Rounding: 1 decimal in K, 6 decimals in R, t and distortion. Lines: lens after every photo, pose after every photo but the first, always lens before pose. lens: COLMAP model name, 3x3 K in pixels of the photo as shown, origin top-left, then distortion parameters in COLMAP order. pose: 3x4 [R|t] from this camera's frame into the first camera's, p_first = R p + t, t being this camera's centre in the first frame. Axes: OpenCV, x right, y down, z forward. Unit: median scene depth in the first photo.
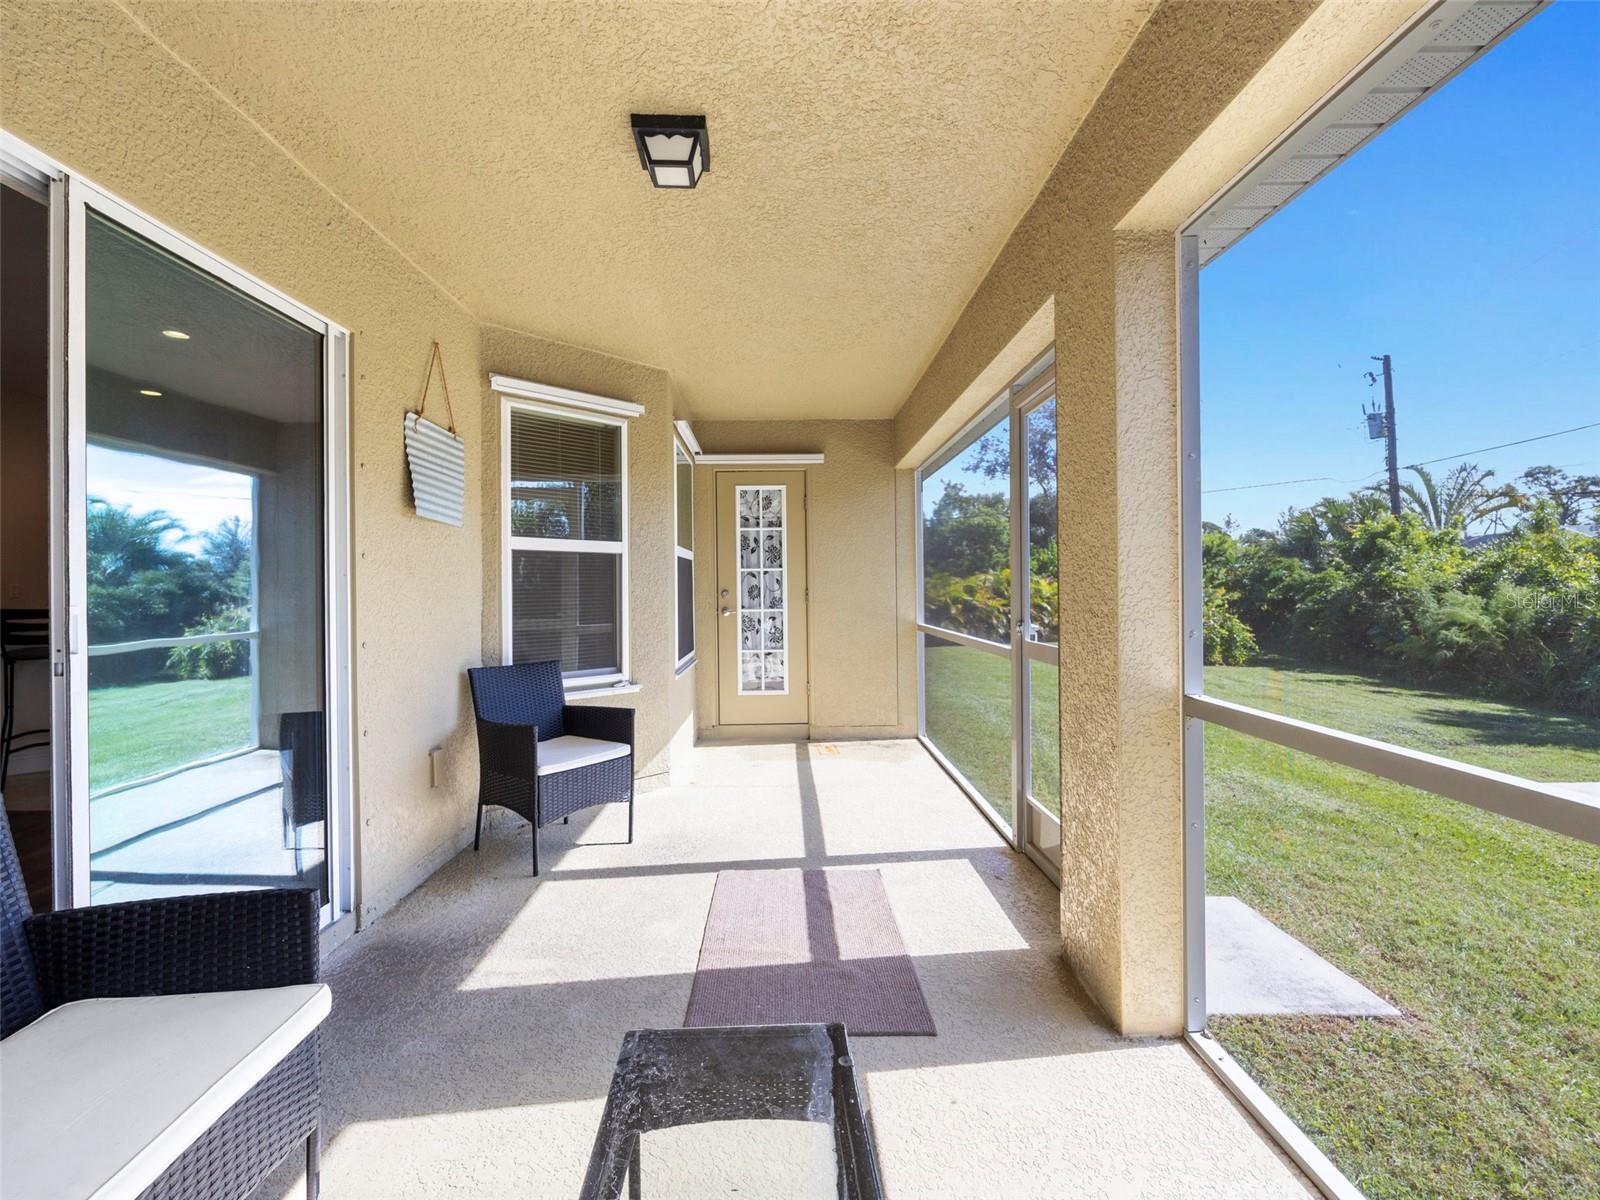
lens RADIAL K [[722.0, 0, 795.9], [0, 722.0, 593.5], [0, 0, 1]] dist [-0.010660, 0.002664]
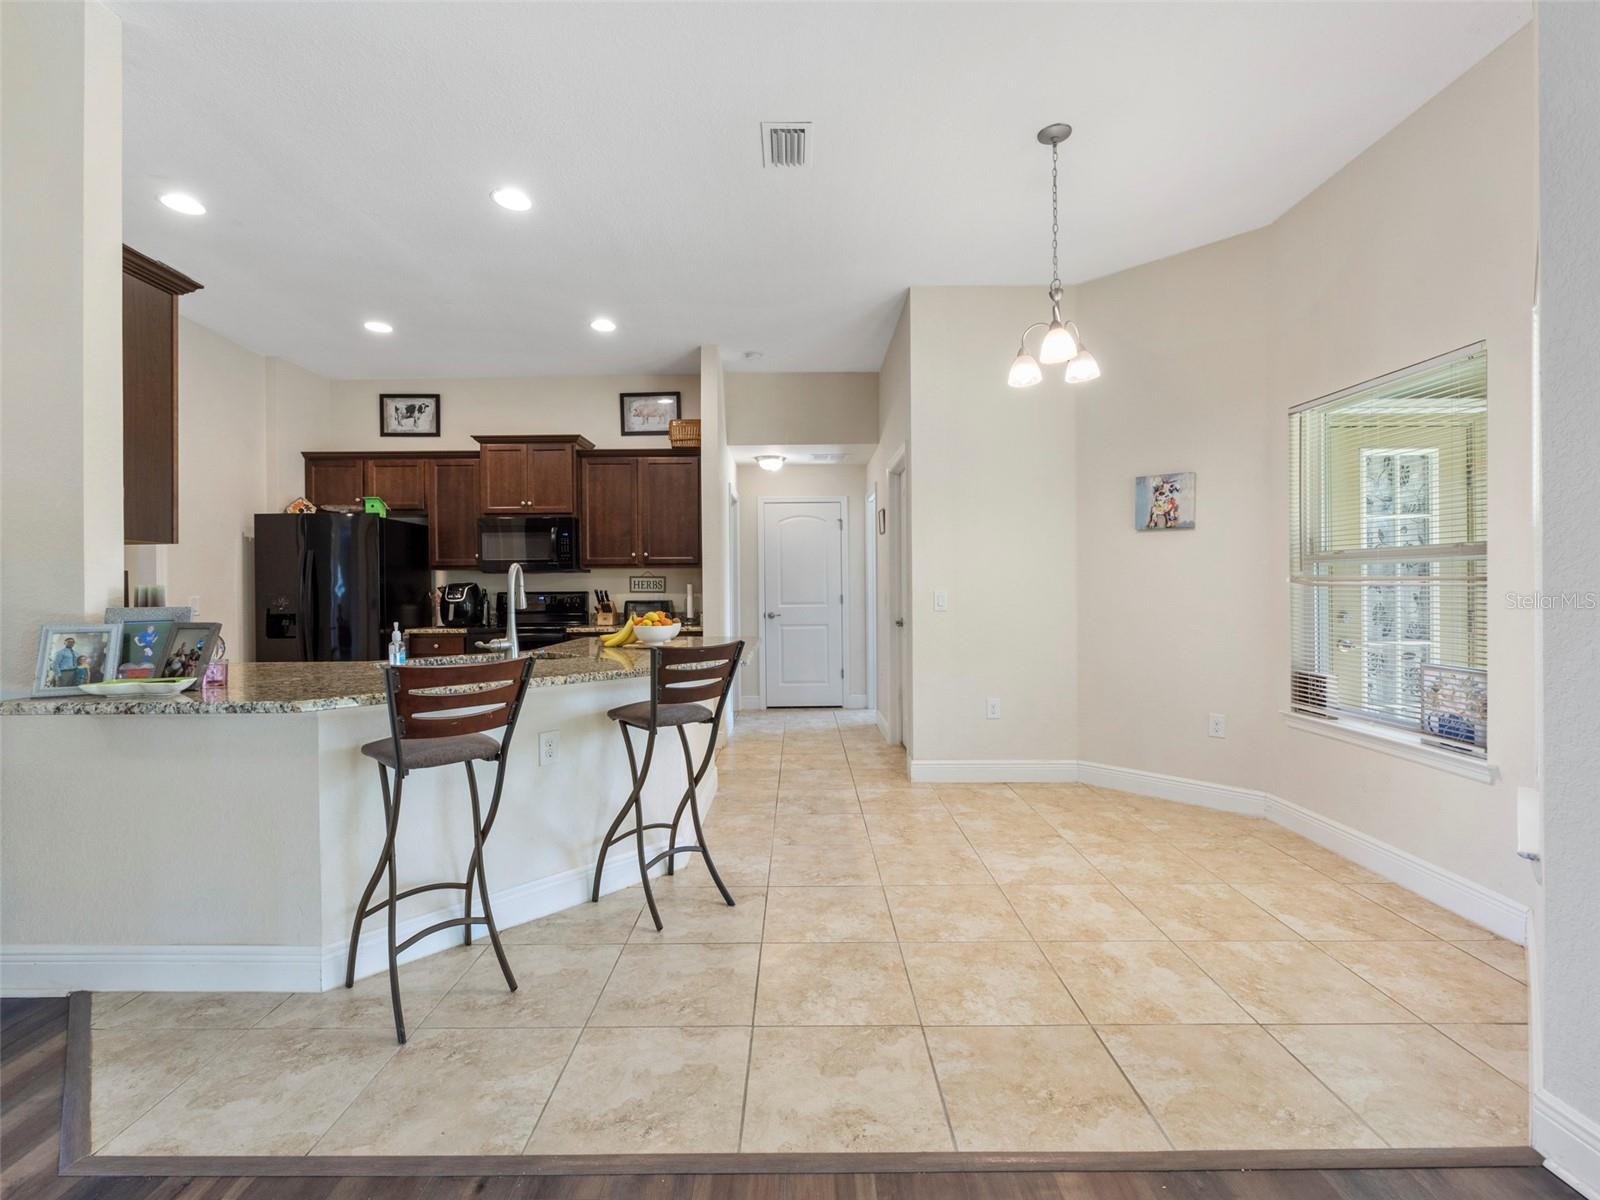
lens RADIAL K [[722.0, 0, 801.6], [0, 722.0, 593.6], [0, 0, 1]] dist [-0.010660, 0.002664]
pose [[0.999892, -0.004274, -0.014032, -0.567644], [0.004289, 0.999990, 0.001051, -0.023588], [0.014027, -0.001111, 0.999901, 0.352928]]
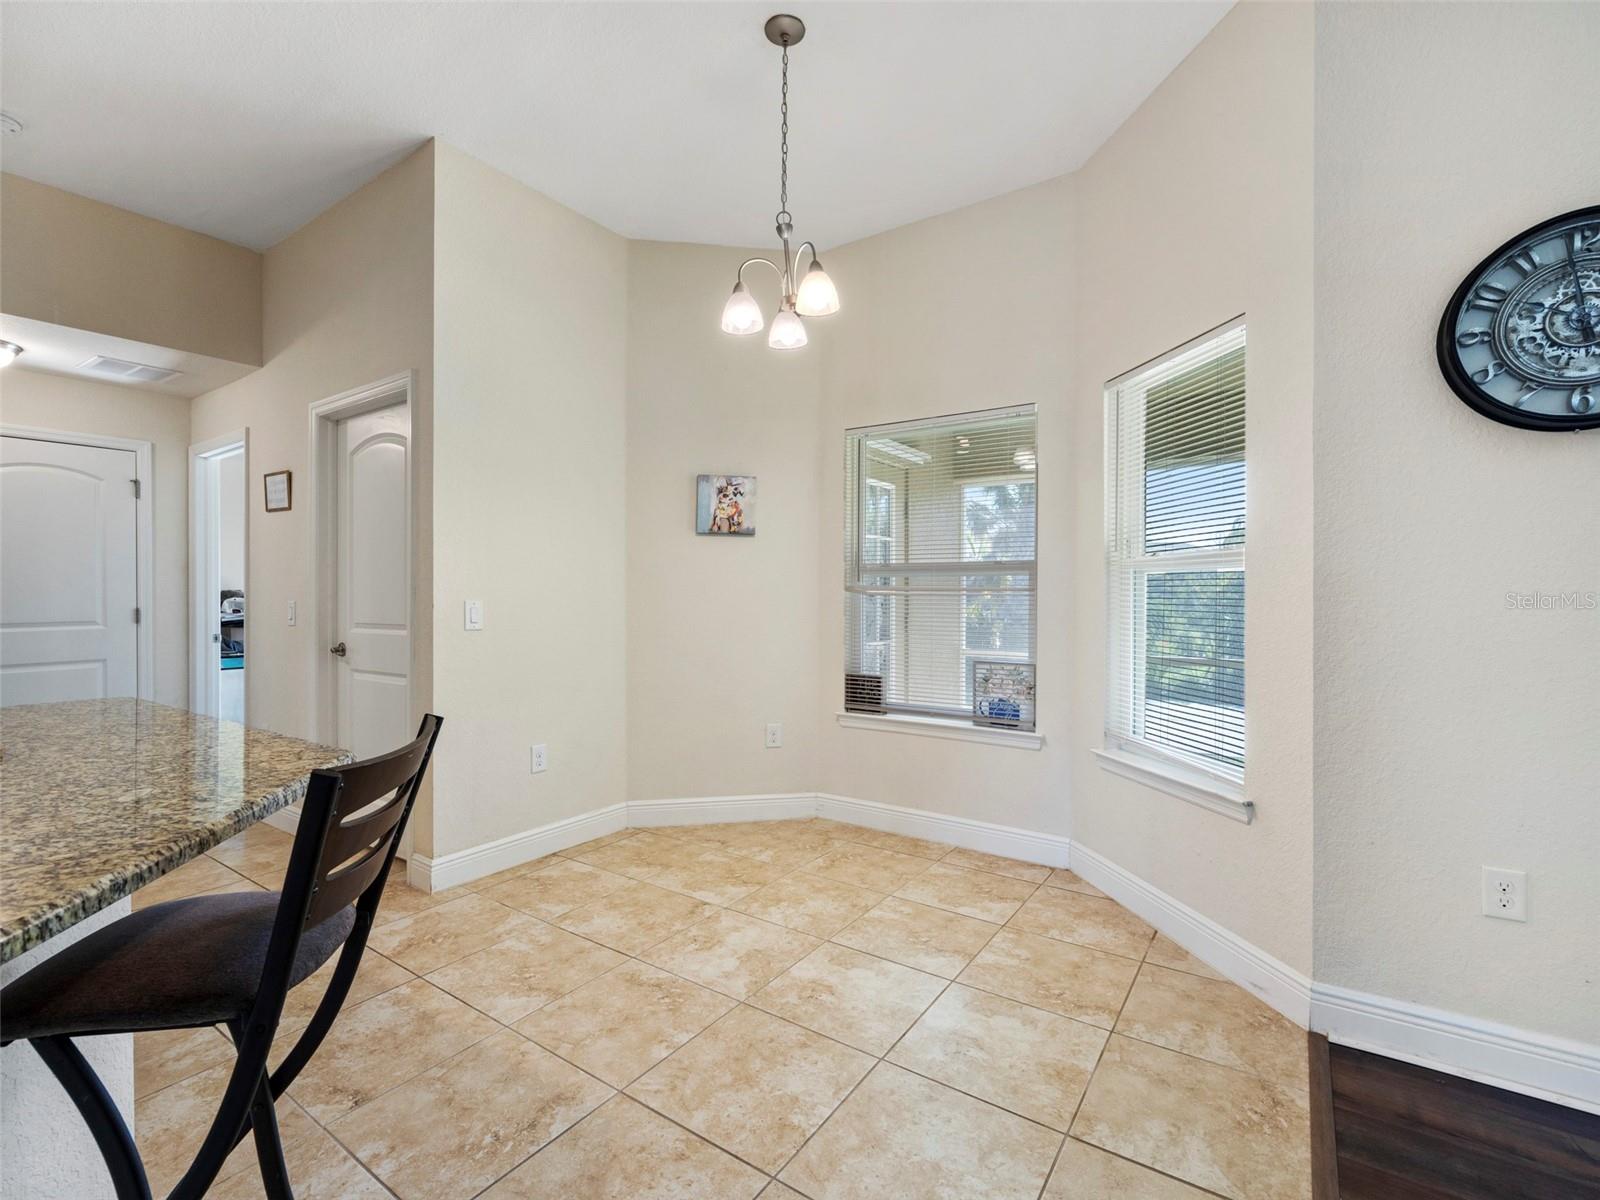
lens RADIAL K [[722.0, 0, 797.8], [0, 722.0, 596.8], [0, 0, 1]] dist [-0.010660, 0.002664]
pose [[0.576371, -0.002454, 0.817184, -0.725134], [0.007035, 0.999973, -0.001959, -0.025181], [-0.817158, 0.006878, 0.576373, 0.626772]]
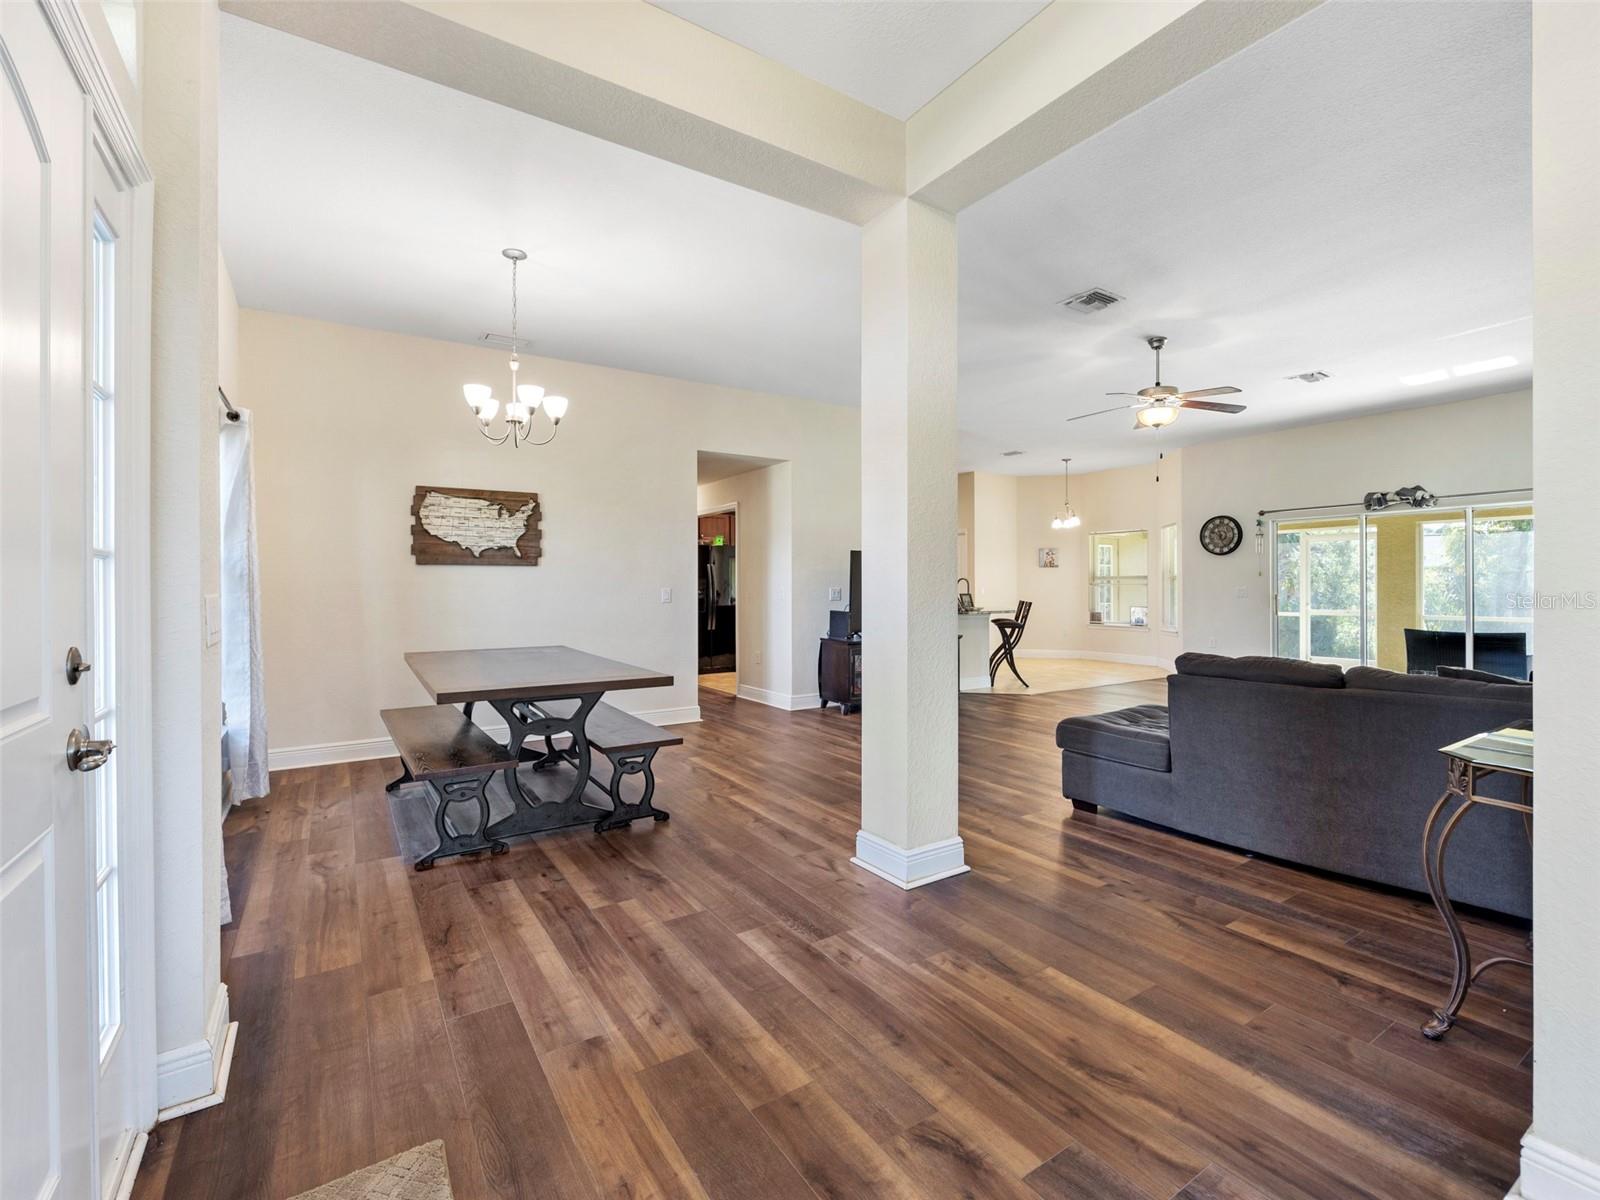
lens RADIAL K [[722.0, 0, 802.2], [0, 722.0, 596.5], [0, 0, 1]] dist [-0.010660, 0.002664]
pose [[0.841059, -0.007229, 0.540896, -1.952123], [0.005130, 0.999972, 0.005388, -0.013392], [-0.540920, -0.001757, 0.841072, -0.307584]]
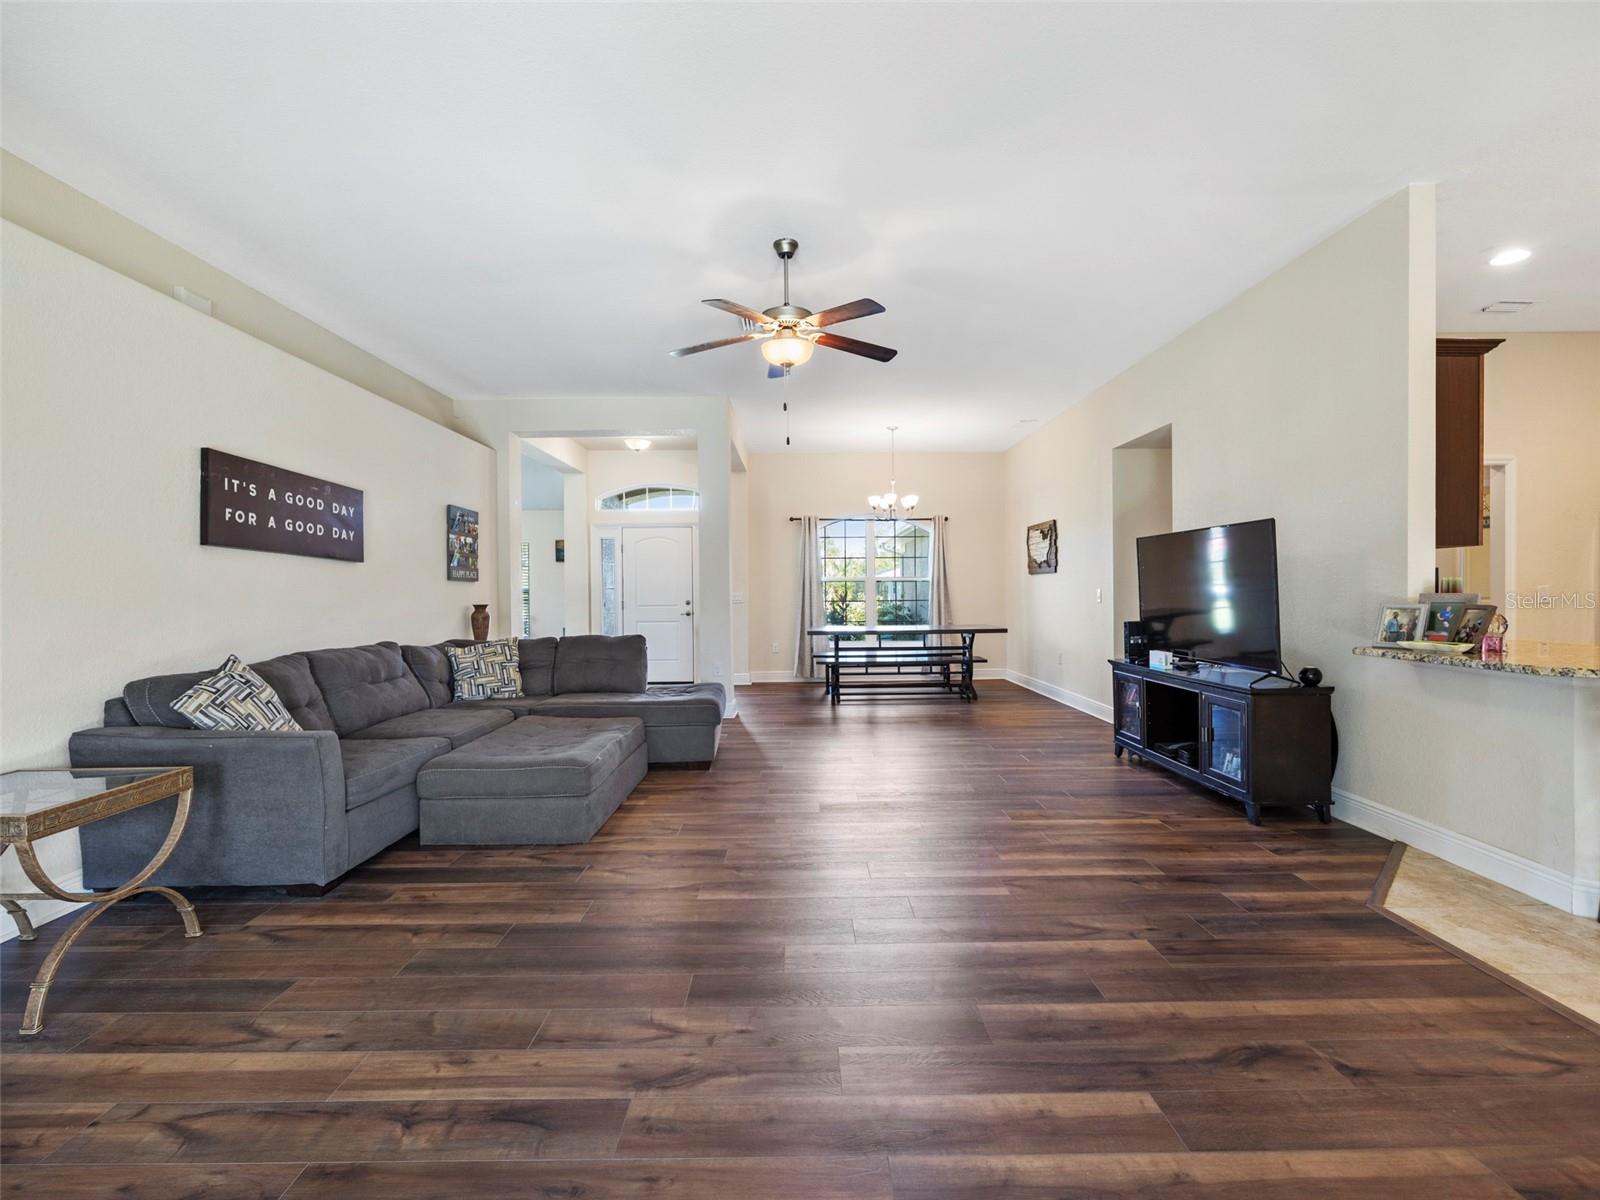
lens RADIAL K [[722.0, 0, 801.8], [0, 722.0, 593.9], [0, 0, 1]] dist [-0.010660, 0.002664]
pose [[-0.011405, 0.002698, -0.999931, -0.370352], [0.003612, 0.999990, 0.002657, -0.020003], [0.999928, -0.003581, -0.011415, 0.246105]]
